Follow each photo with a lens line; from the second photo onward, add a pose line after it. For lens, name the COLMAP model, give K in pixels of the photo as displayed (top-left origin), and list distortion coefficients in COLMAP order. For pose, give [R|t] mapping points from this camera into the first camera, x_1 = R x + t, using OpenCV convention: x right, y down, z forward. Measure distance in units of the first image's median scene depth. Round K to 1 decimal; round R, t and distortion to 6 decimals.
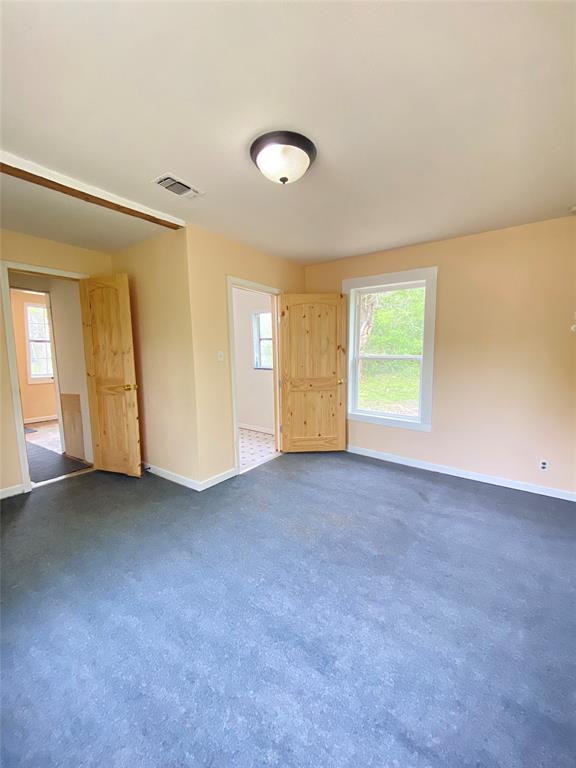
lens RADIAL K [[311.9, 0, 290.0], [0, 311.9, 381.0], [0, 0, 1]] dist [0.023255, -0.020123]
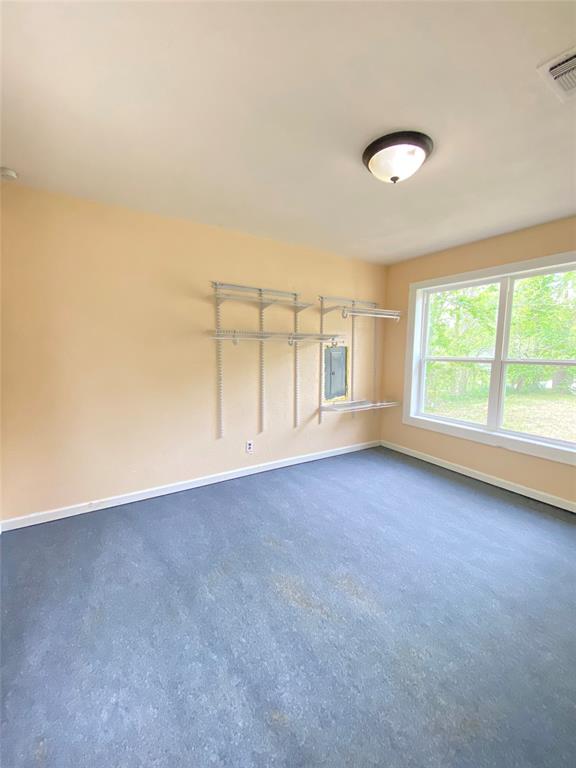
lens RADIAL K [[311.9, 0, 290.0], [0, 311.9, 381.0], [0, 0, 1]] dist [0.023255, -0.020123]
pose [[-0.924106, -0.039886, 0.380048, -0.084107], [0.031529, 0.983188, 0.179851, -0.144182], [-0.380832, 0.178184, -0.907313, 1.509365]]
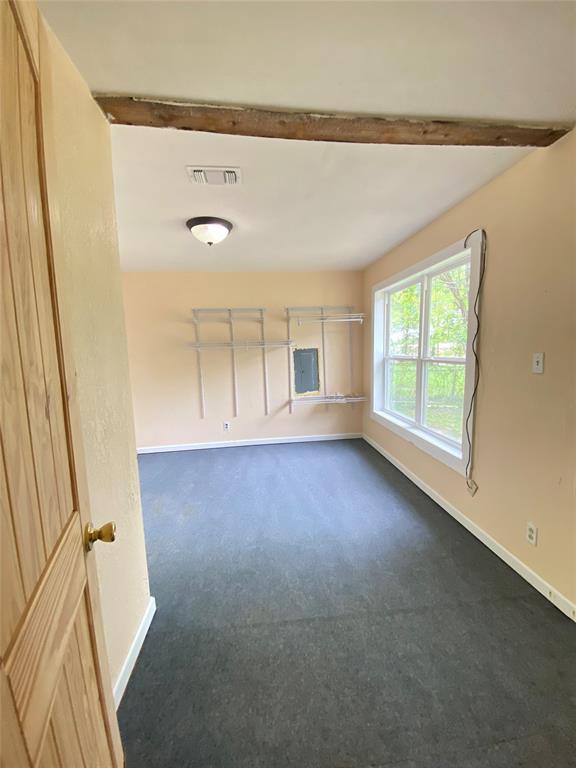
lens RADIAL K [[311.9, 0, 290.0], [0, 311.9, 381.0], [0, 0, 1]] dist [0.023255, -0.020123]
pose [[-0.666885, -0.054047, 0.743198, -0.982781], [0.104752, 0.980662, 0.165312, -0.151803], [-0.737761, 0.188096, -0.648328, 1.271164]]
